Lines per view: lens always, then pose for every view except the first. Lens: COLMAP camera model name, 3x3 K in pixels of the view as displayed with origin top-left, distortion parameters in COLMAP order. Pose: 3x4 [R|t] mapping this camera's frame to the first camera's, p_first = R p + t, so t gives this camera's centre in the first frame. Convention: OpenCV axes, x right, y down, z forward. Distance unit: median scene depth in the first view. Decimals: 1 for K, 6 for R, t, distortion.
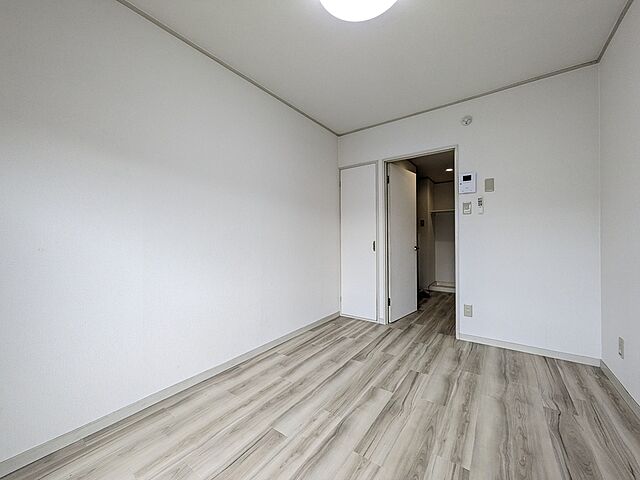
lens RADIAL K [[254.7, 0, 320.0], [0, 254.7, 240.0], [0, 0, 1]] dist [0.002156, 0.000527]
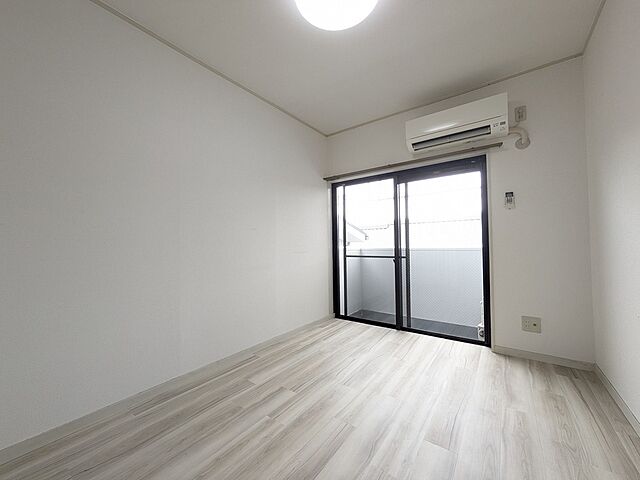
lens RADIAL K [[254.7, 0, 320.0], [0, 254.7, 240.0], [0, 0, 1]] dist [0.002156, 0.000527]
pose [[-0.999659, 0.023647, 0.011074, 0.146593], [0.023506, 0.999643, -0.012678, 0.012986], [-0.011370, -0.012414, -0.999858, 1.221476]]
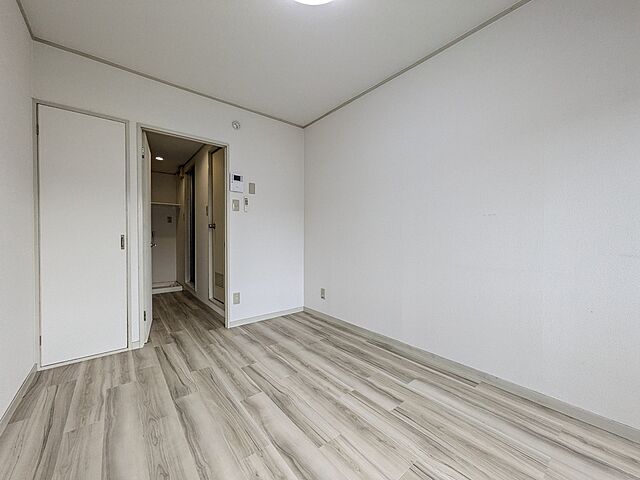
lens RADIAL K [[254.7, 0, 320.0], [0, 254.7, 240.0], [0, 0, 1]] dist [0.002156, 0.000527]
pose [[0.257948, -0.005785, 0.966142, -0.458796], [0.000009, 0.999982, 0.005985, 0.019182], [-0.966159, -0.001535, 0.257943, 0.430647]]
